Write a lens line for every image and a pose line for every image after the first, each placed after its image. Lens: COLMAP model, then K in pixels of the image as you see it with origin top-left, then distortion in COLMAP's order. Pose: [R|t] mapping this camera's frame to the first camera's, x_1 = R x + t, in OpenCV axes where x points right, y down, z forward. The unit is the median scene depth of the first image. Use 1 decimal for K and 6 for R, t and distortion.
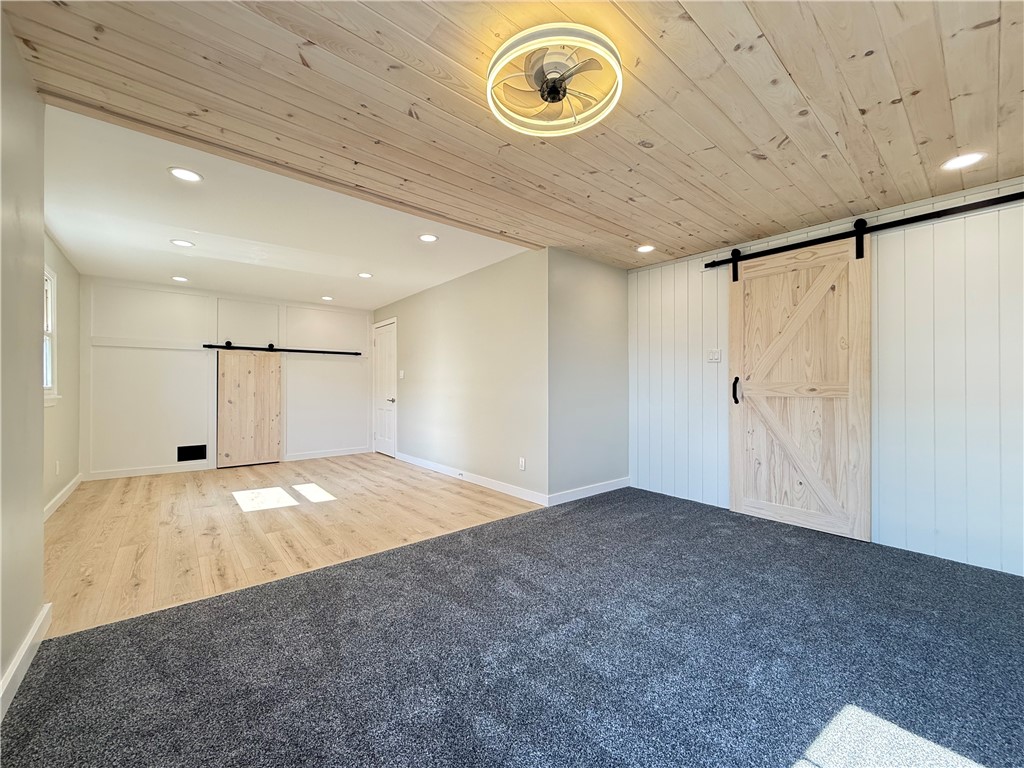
lens RADIAL K [[408.5, 0, 510.4], [0, 408.5, 385.7], [0, 0, 1]] dist [-0.000799, 0.000185]
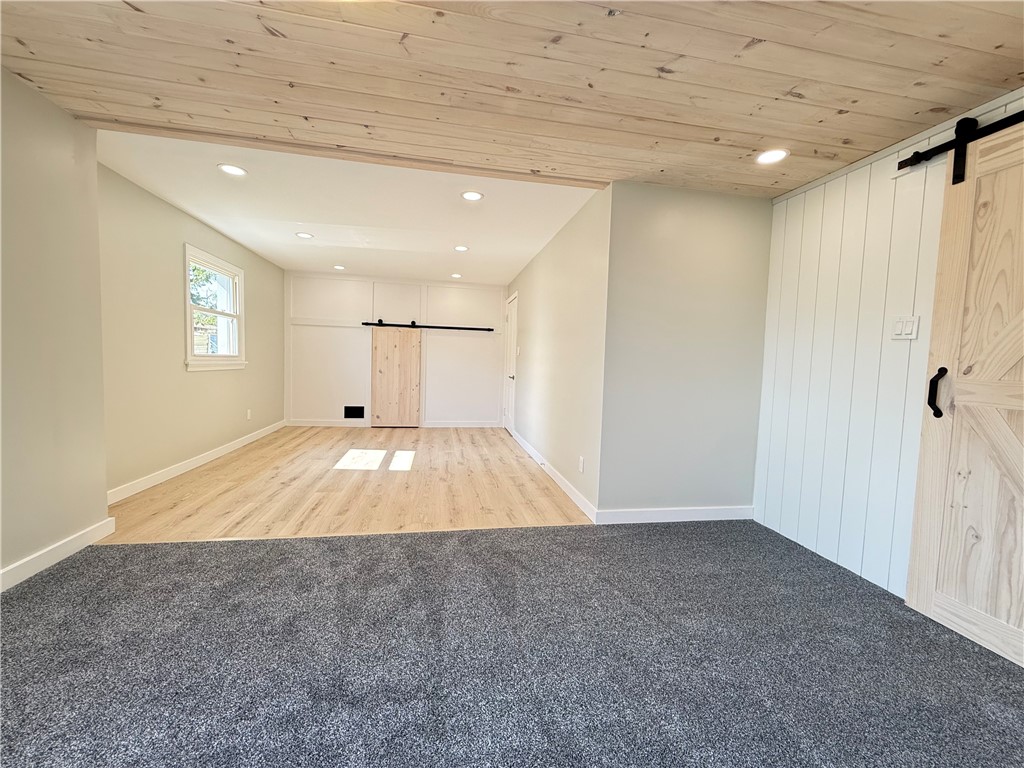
lens RADIAL K [[408.5, 0, 513.1], [0, 408.5, 384.9], [0, 0, 1]] dist [-0.000799, 0.000185]
pose [[0.870266, 0.060141, -0.488897, 0.332684], [-0.033421, 0.997441, 0.063208, -0.013571], [0.491447, -0.038668, 0.870048, 0.264087]]
